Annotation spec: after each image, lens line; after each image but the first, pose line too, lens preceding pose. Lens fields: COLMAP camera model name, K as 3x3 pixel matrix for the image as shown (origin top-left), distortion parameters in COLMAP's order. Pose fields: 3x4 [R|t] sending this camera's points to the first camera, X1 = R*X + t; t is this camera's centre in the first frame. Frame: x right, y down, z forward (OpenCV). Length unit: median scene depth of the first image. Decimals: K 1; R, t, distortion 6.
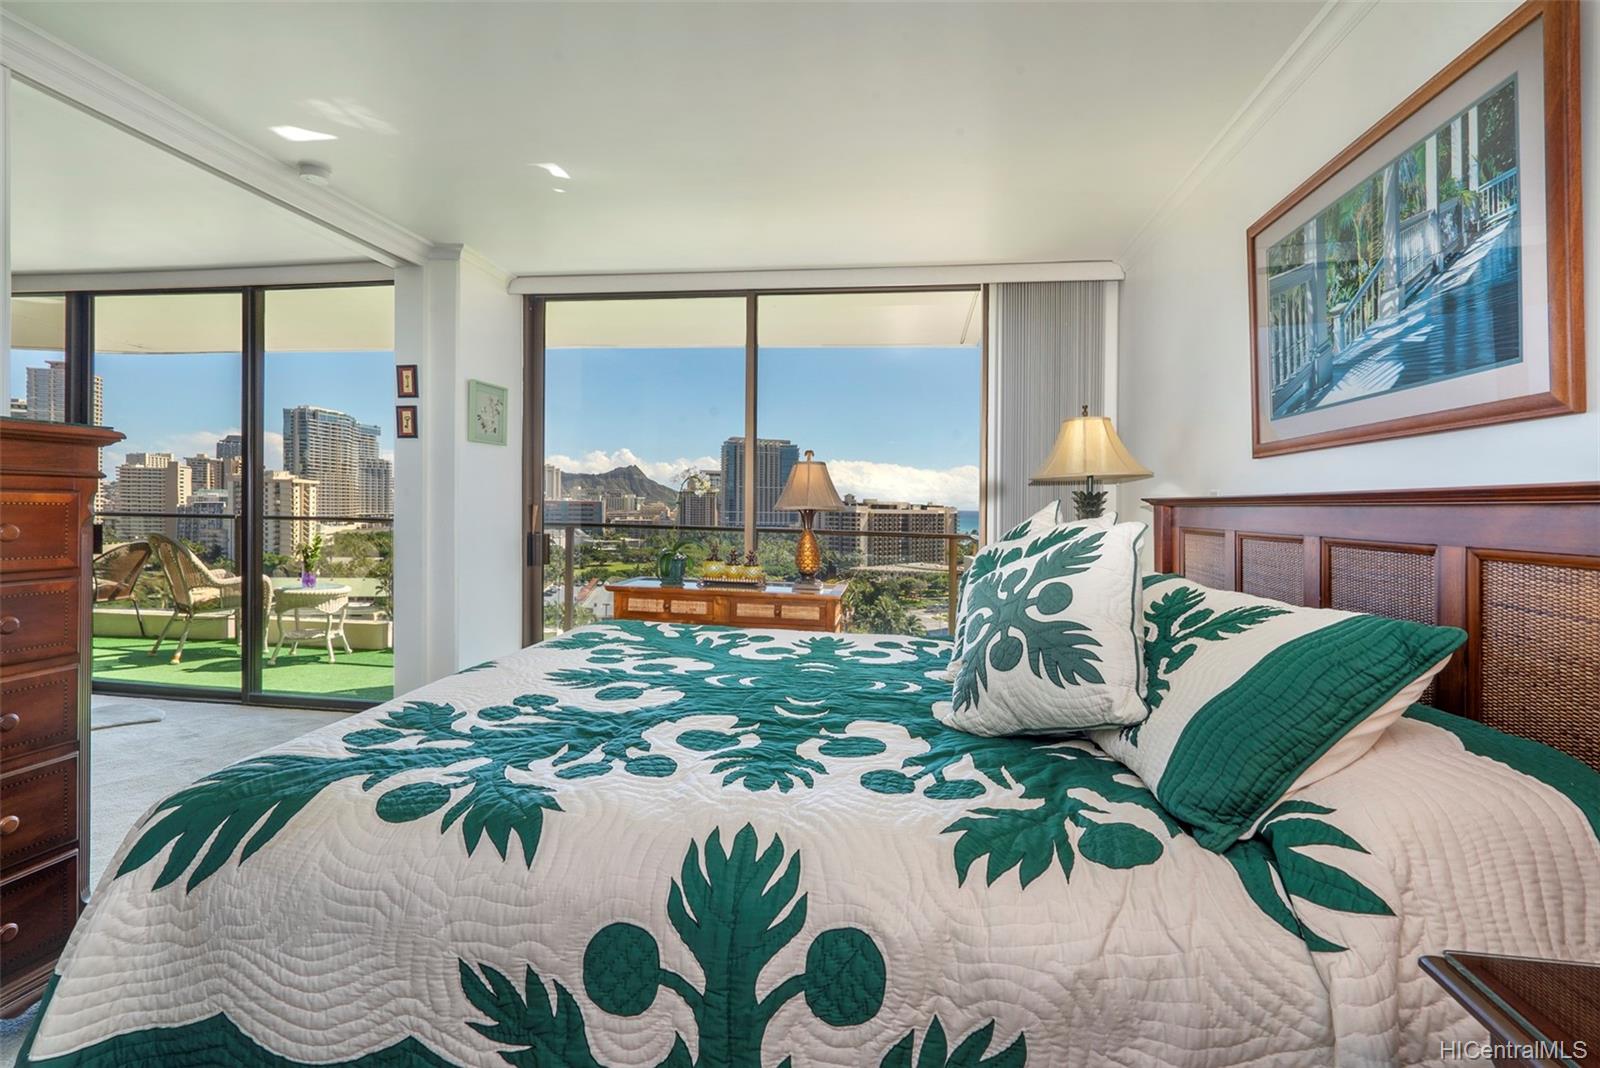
lens RADIAL K [[744.4, 0, 792.4], [0, 744.4, 501.2], [0, 0, 1]] dist [-0.002126, -0.000201]
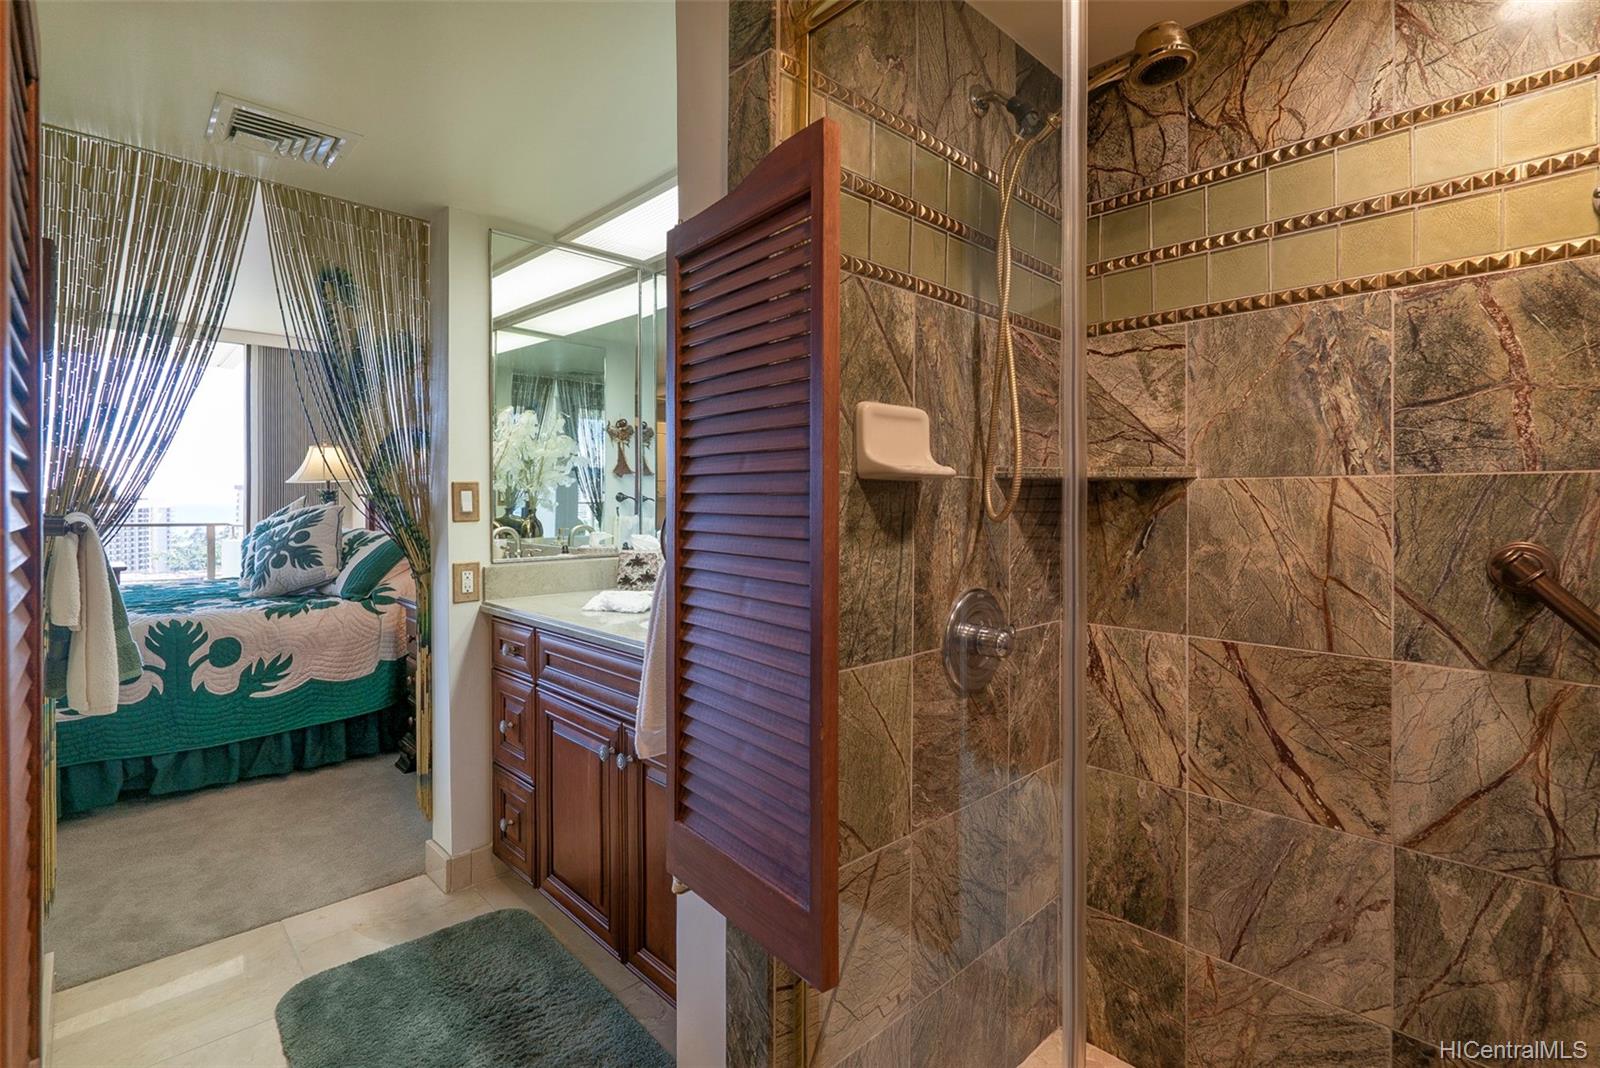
lens RADIAL K [[744.4, 0, 792.4], [0, 744.4, 501.2], [0, 0, 1]] dist [-0.002126, -0.000201]
pose [[0.609538, -0.008663, 0.792709, -0.682787], [0.003565, 0.999960, 0.008187, -0.001179], [-0.792749, -0.002165, 0.609545, -2.004064]]
